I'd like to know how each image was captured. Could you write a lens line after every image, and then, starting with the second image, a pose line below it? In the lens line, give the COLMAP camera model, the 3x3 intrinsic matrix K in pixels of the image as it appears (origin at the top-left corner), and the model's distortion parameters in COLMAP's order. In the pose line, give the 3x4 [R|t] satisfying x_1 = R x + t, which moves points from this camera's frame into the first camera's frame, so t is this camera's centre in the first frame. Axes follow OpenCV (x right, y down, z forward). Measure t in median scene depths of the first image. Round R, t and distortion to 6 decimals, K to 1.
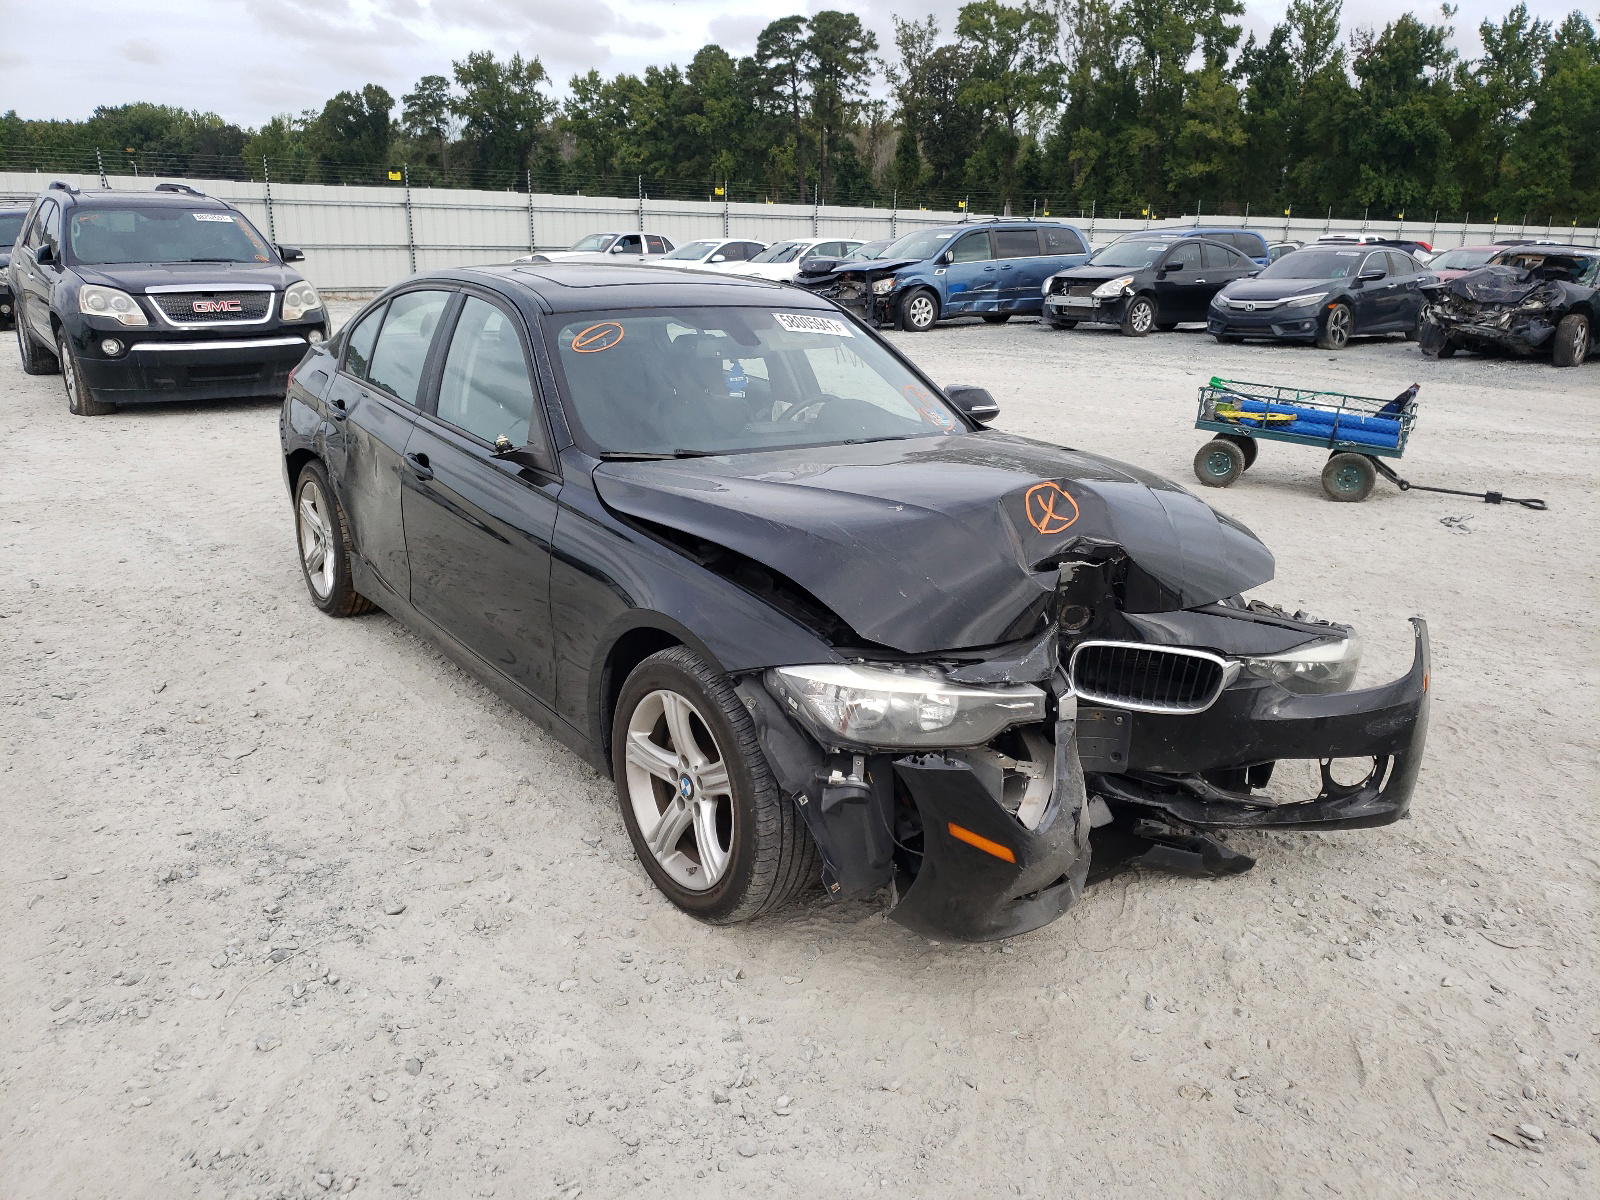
lens RADIAL K [[1261.4, 0, 794.8], [0, 1261.4, 601.7], [0, 0, 1]] dist [0.007361, 0.003346]
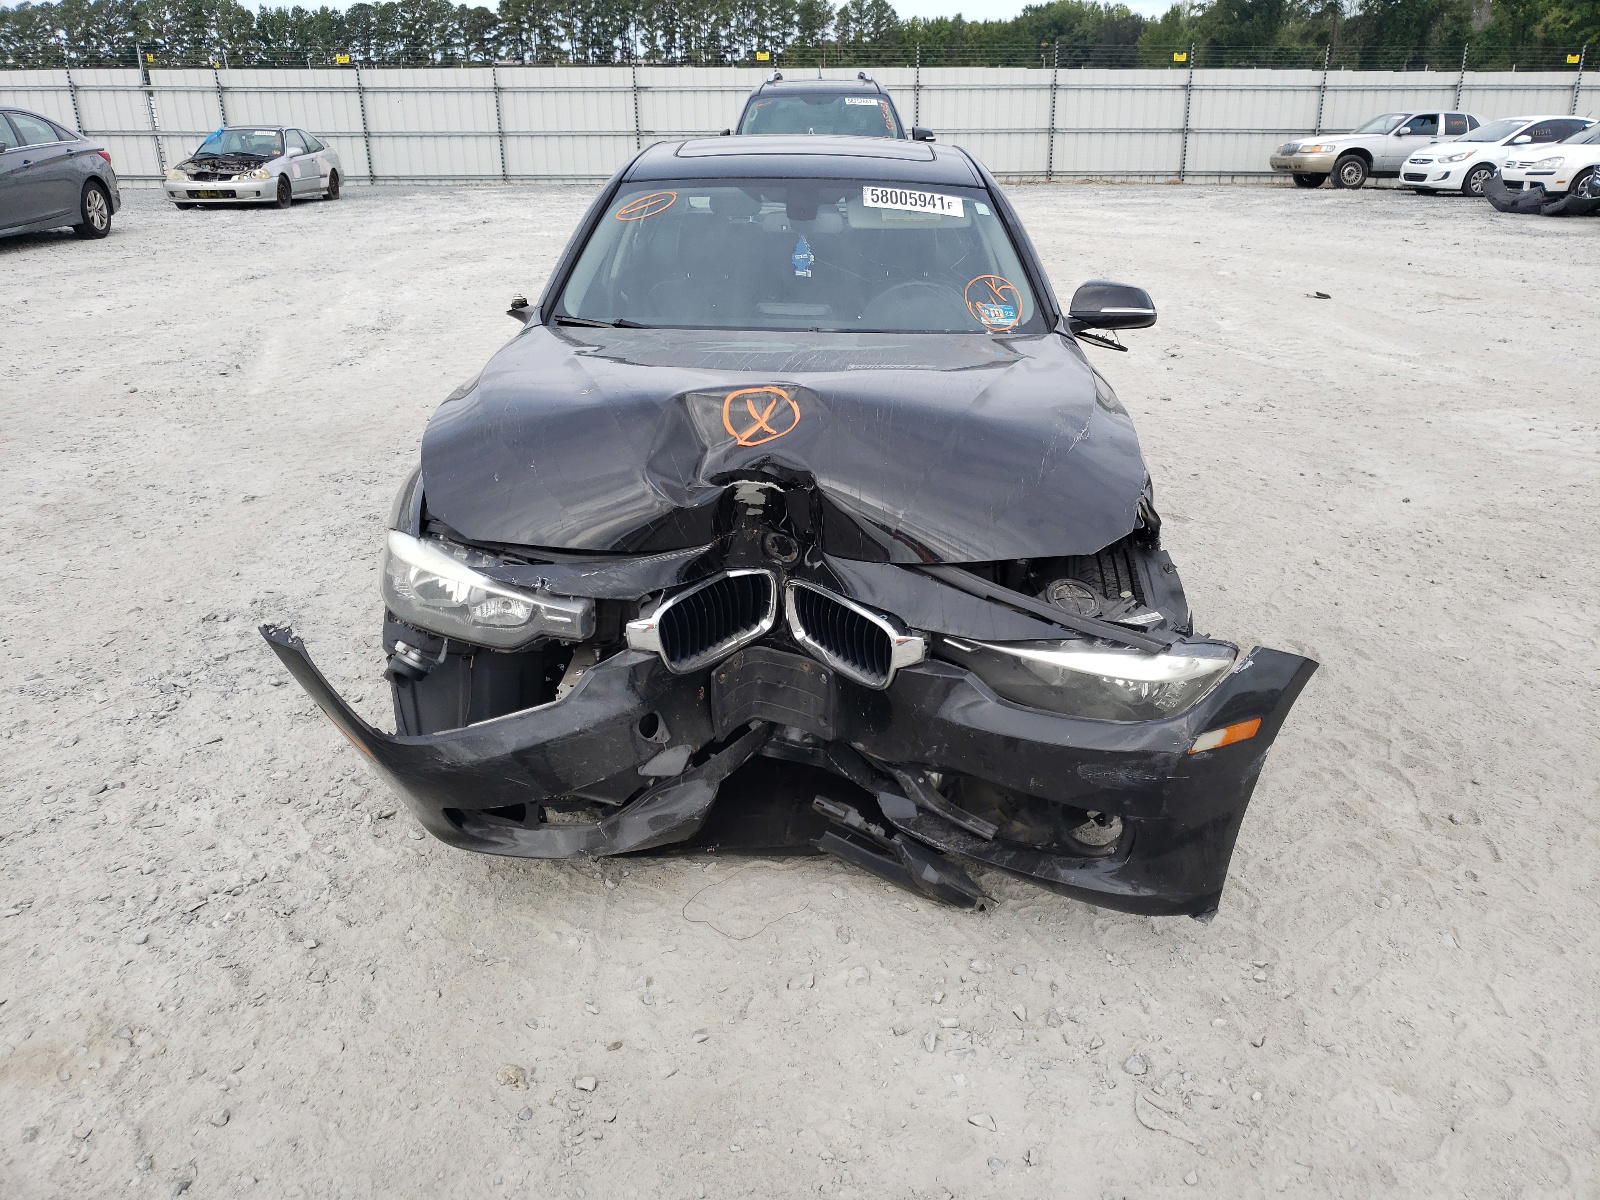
lens RADIAL K [[1222.0, 0, 799.5], [0, 1222.0, 573.3], [0, 0, 1]] dist [0.012170, 0.007380]
pose [[0.804288, 0.197854, -0.560334, 0.173713], [-0.157414, 0.980195, 0.120159, -0.018030], [0.573011, -0.008438, 0.819505, 0.081129]]
